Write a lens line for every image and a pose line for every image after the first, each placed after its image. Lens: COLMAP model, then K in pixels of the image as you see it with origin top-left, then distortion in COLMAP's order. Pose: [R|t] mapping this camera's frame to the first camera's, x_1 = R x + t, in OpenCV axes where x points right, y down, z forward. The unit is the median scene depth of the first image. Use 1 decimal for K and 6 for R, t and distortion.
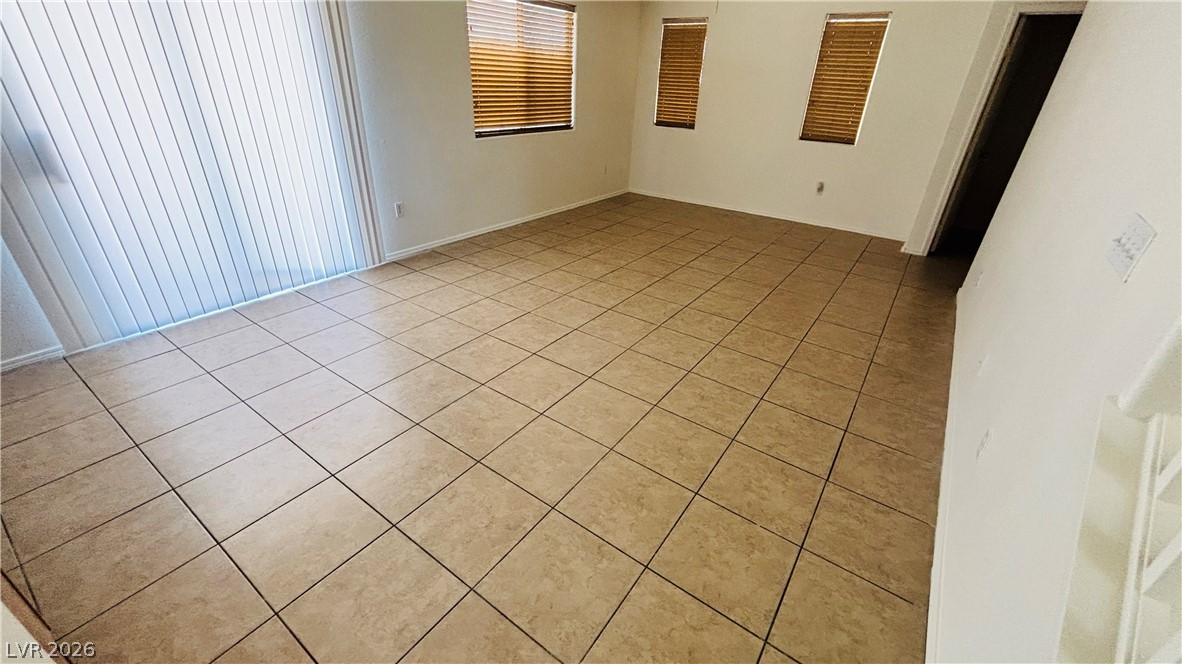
lens RADIAL K [[475.9, 0, 589.2], [0, 475.9, 336.5], [0, 0, 1]] dist [0.022992, -0.017660]
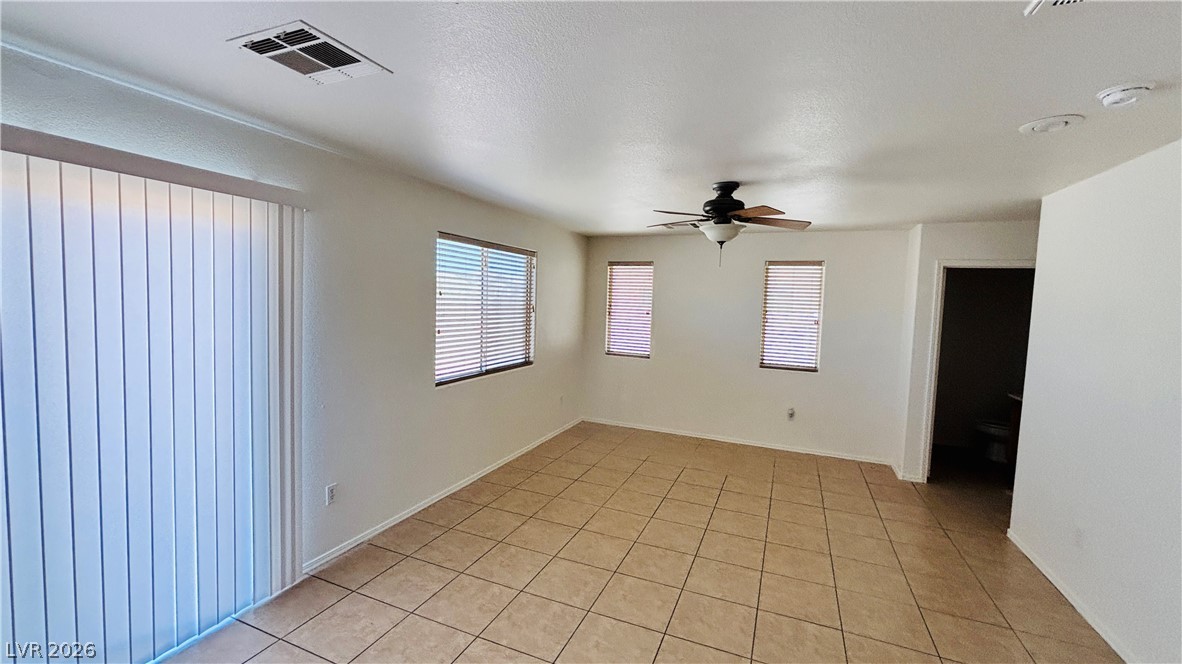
lens RADIAL K [[483.2, 0, 589.2], [0, 483.2, 330.6], [0, 0, 1]] dist [-0.000982, 0.000167]
pose [[0.975560, -0.020463, 0.218779, -0.176082], [0.107687, 0.912412, -0.394852, -0.163722], [-0.191537, 0.408761, 0.892316, 0.185368]]
